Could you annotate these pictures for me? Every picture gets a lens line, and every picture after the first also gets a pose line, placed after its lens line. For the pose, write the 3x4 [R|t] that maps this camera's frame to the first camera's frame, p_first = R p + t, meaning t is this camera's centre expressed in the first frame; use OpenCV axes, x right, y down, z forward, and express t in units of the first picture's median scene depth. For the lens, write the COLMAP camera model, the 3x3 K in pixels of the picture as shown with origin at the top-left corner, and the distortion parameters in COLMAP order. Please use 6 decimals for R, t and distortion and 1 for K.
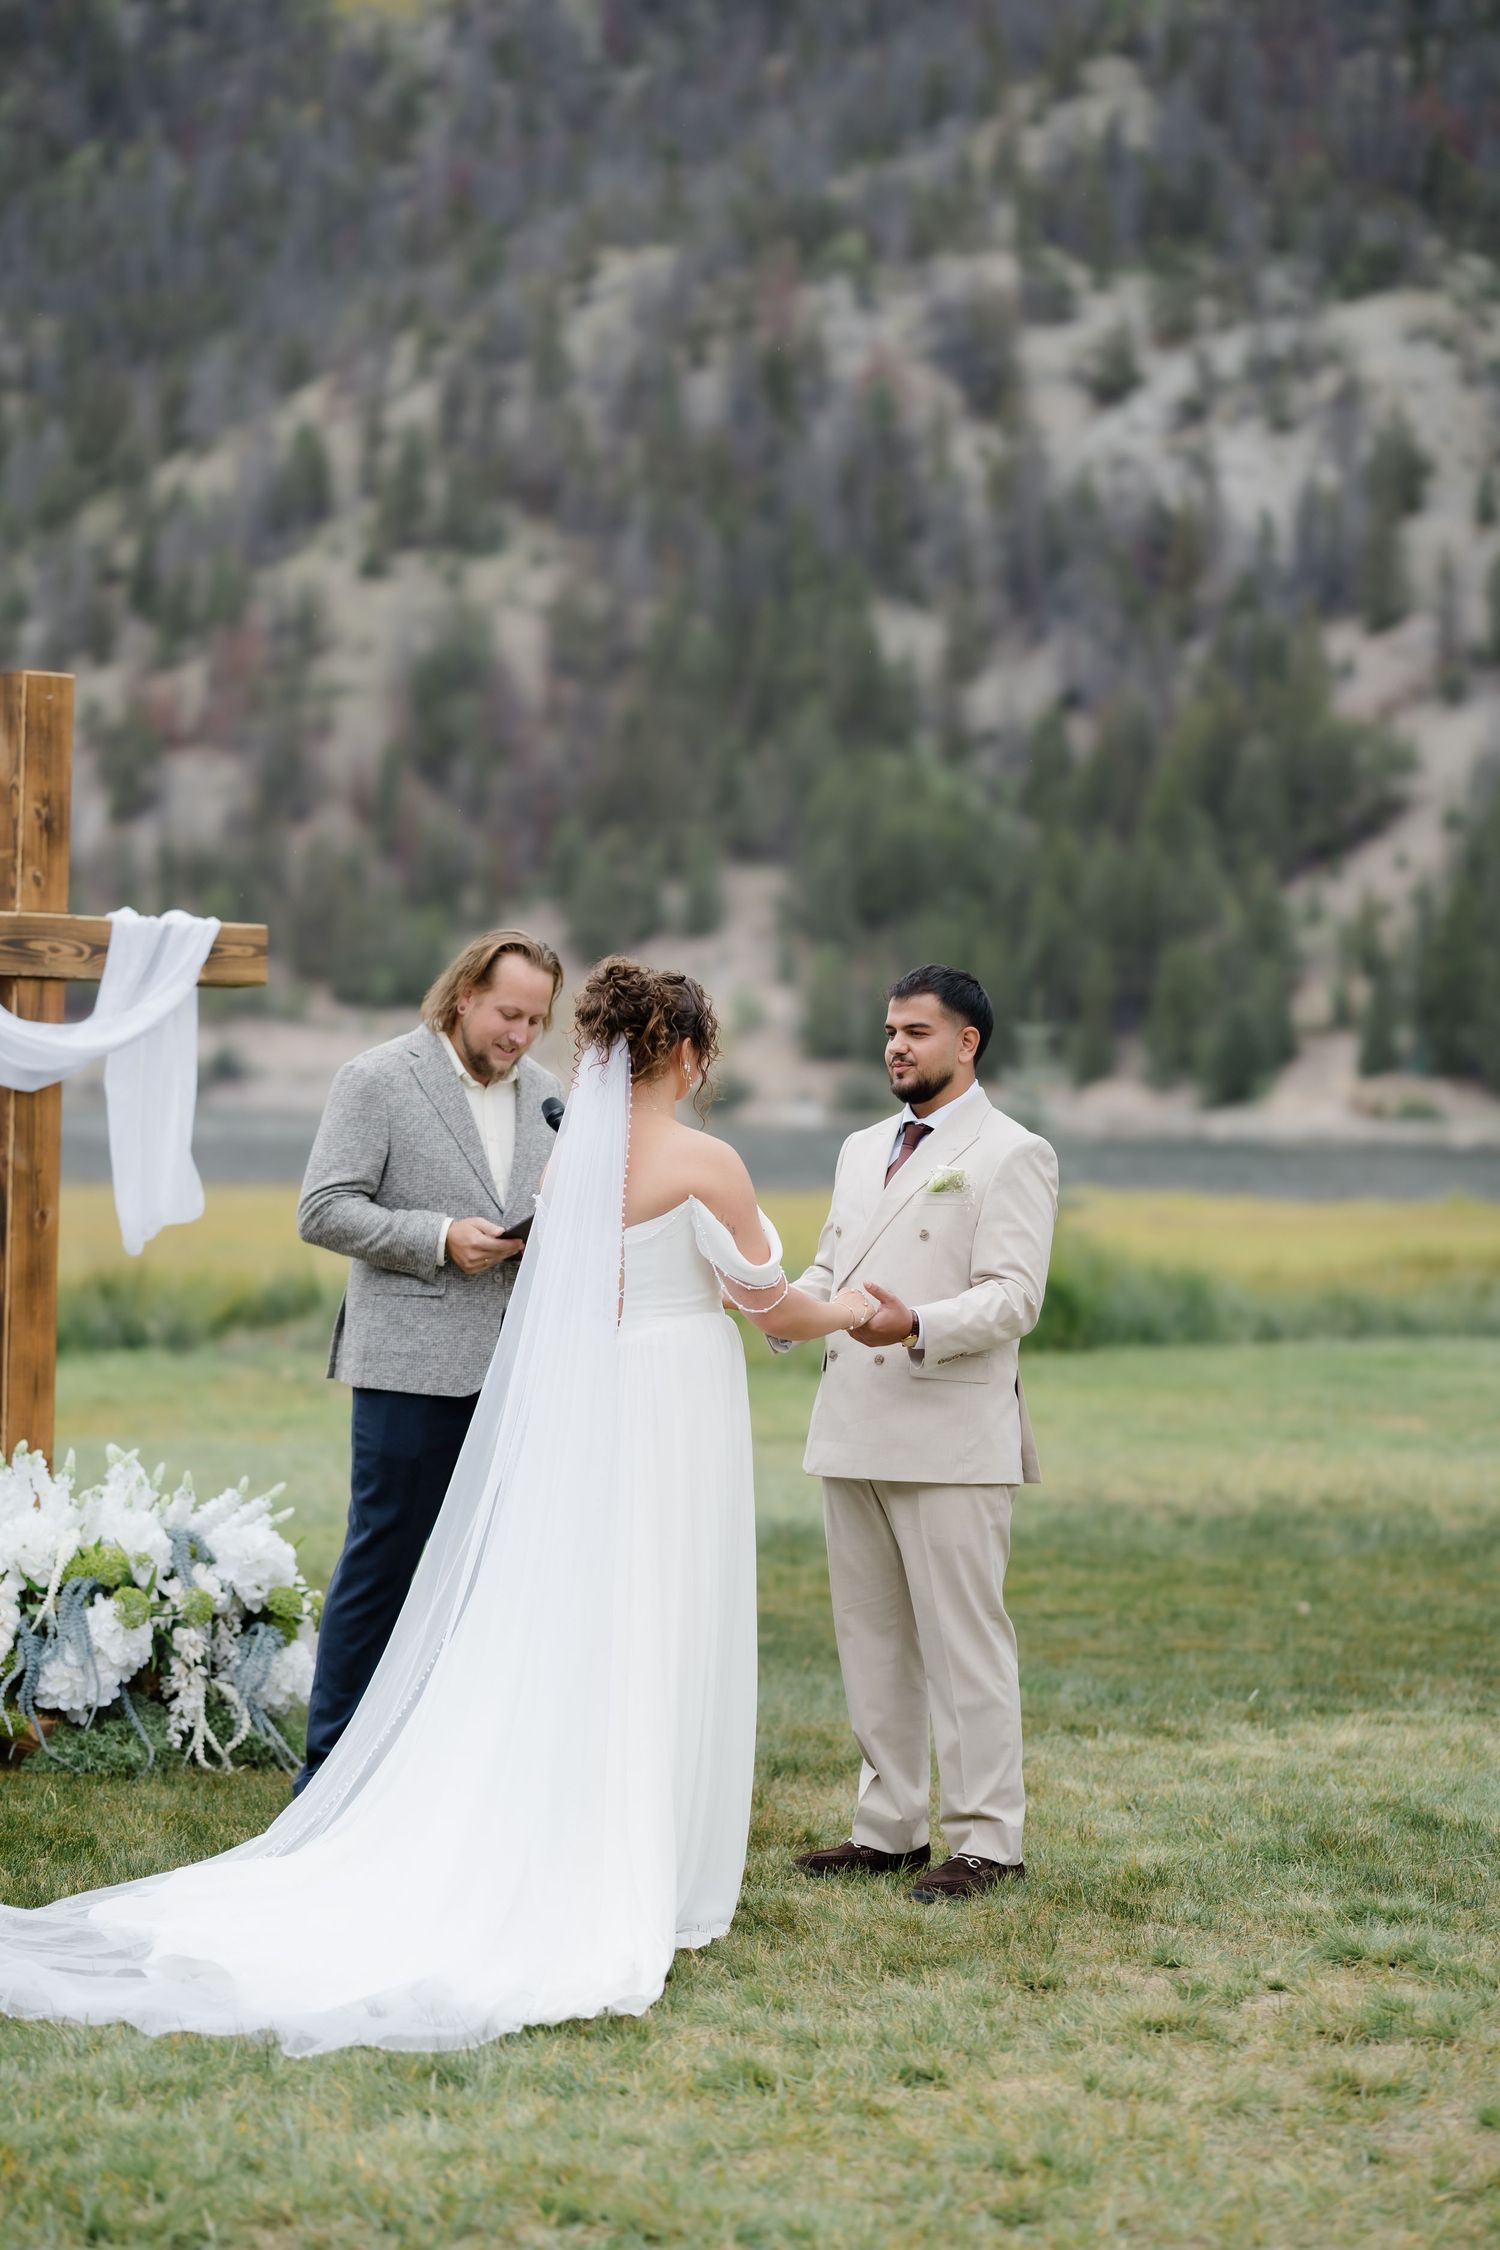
lens RADIAL K [[5473.1, 0, 750.0], [0, 5473.1, 1125.0], [0, 0, 1]] dist [-0.078218, -0.093263]
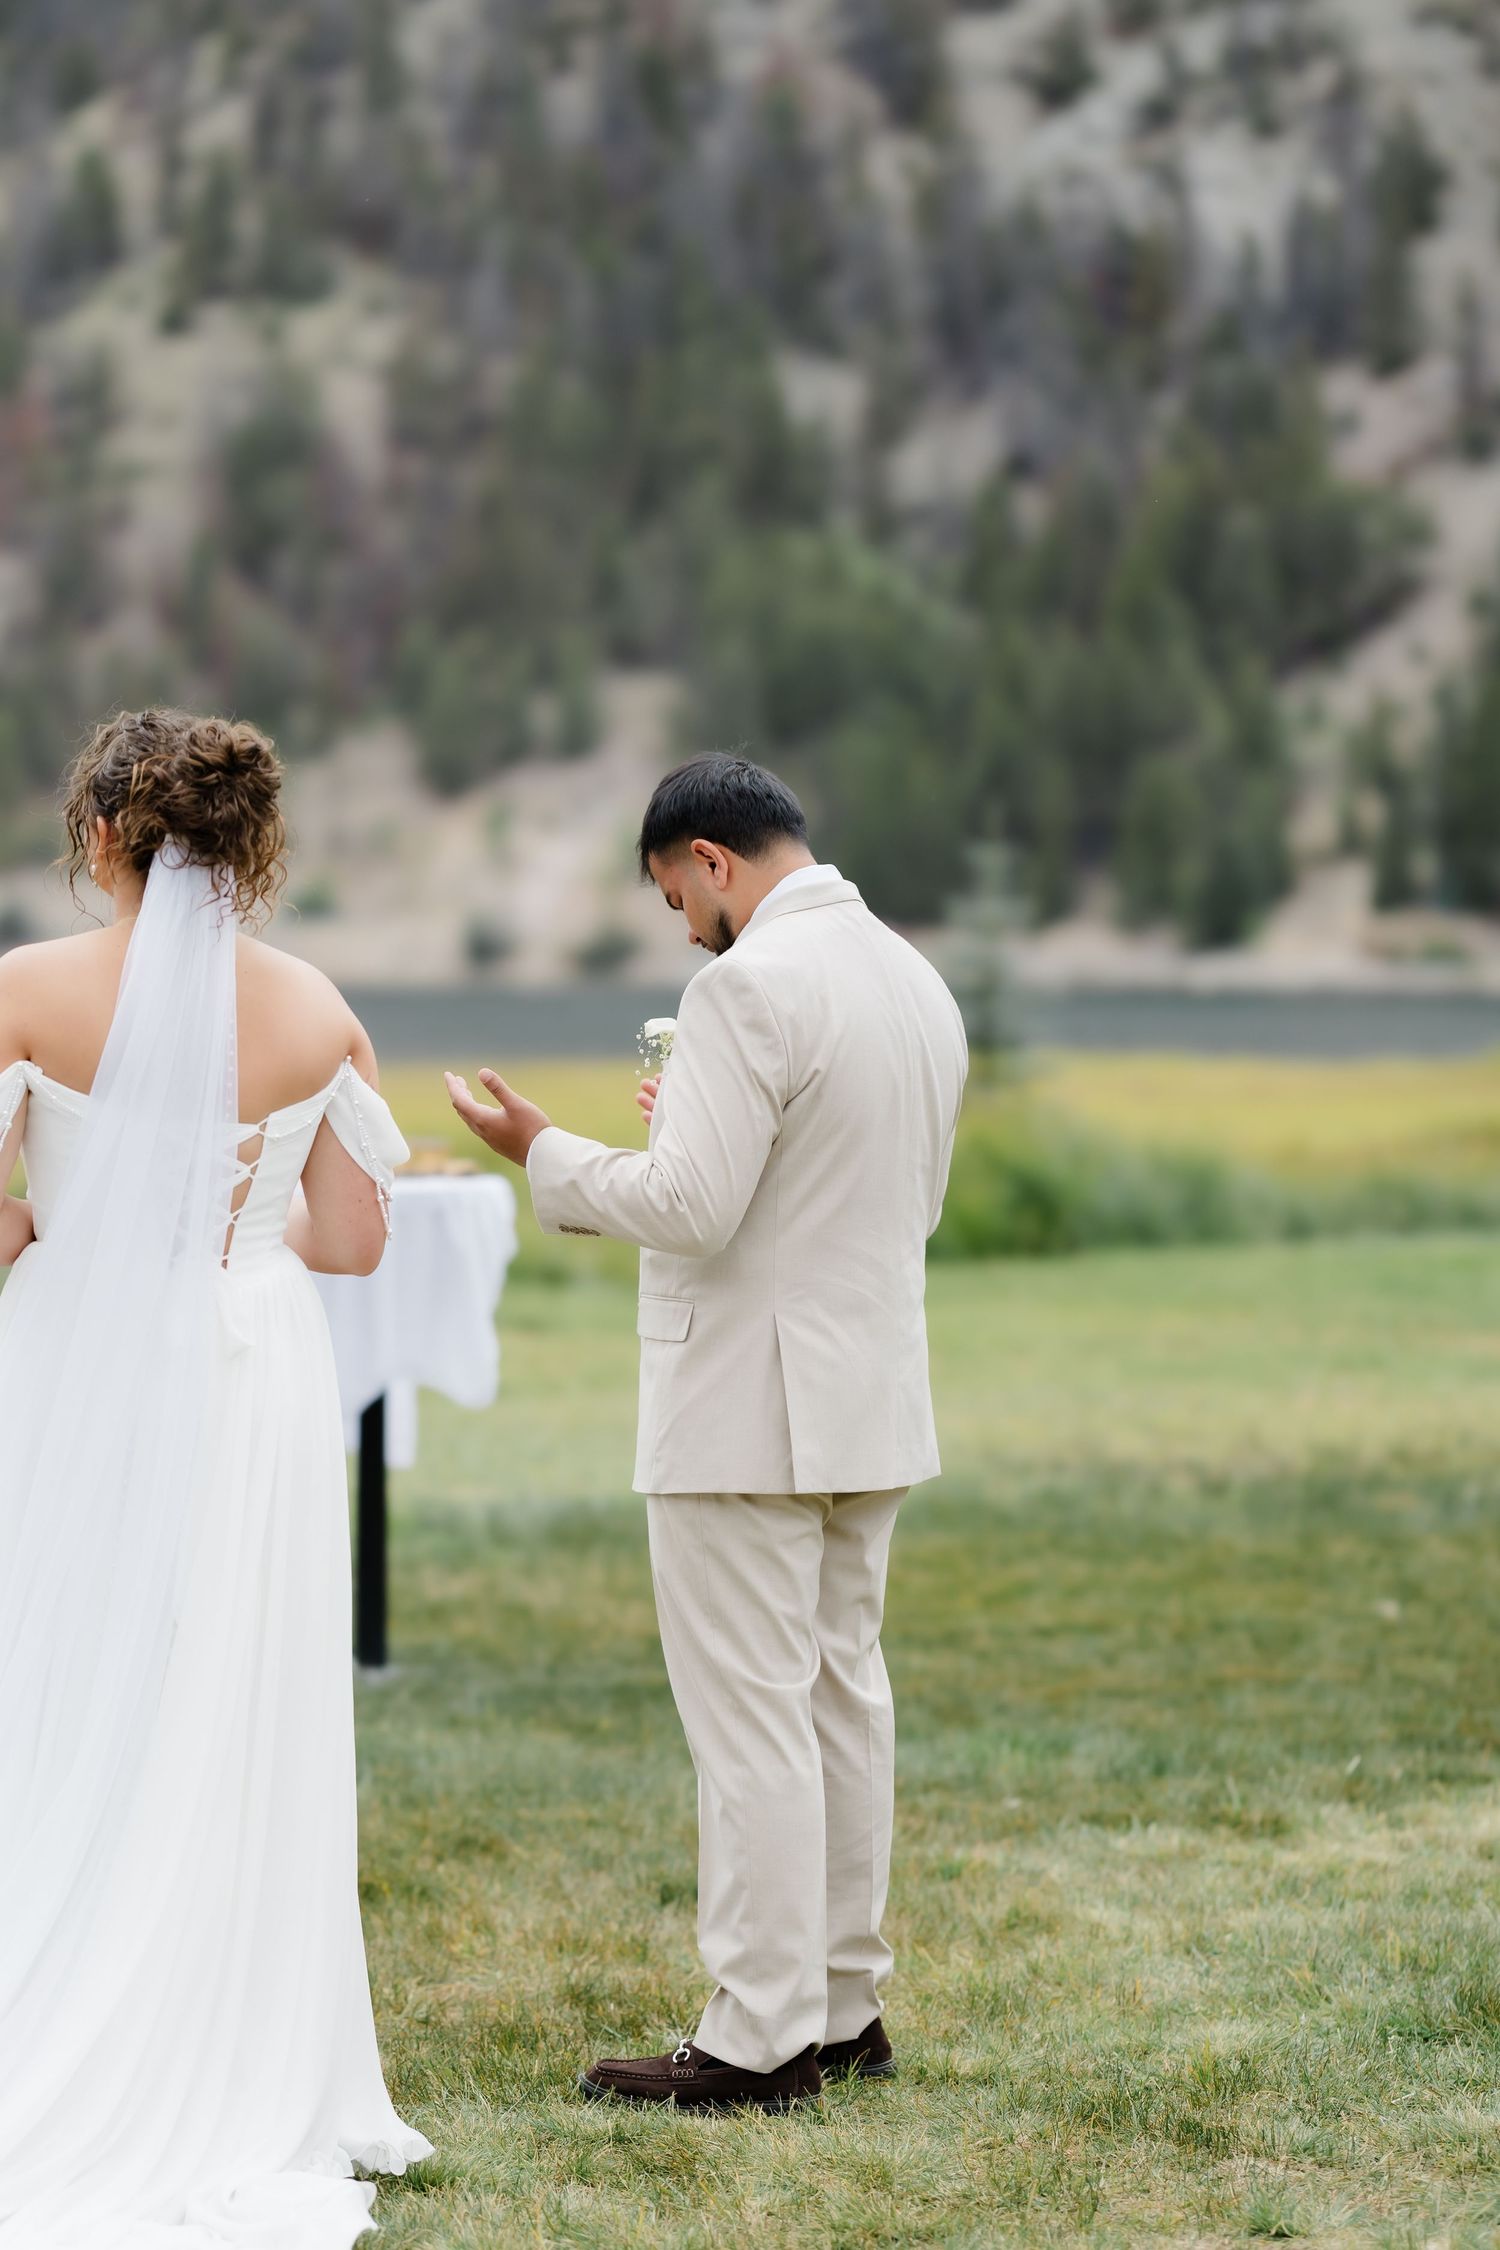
lens RADIAL K [[5473.1, 0, 750.0], [0, 5473.1, 1125.0], [0, 0, 1]] dist [-0.078218, -0.093263]
pose [[0.999707, -0.018528, 0.015601, 0.003316], [0.018186, 0.999597, 0.021798, 0.003542], [-0.015998, -0.021508, 0.999641, 0.169519]]
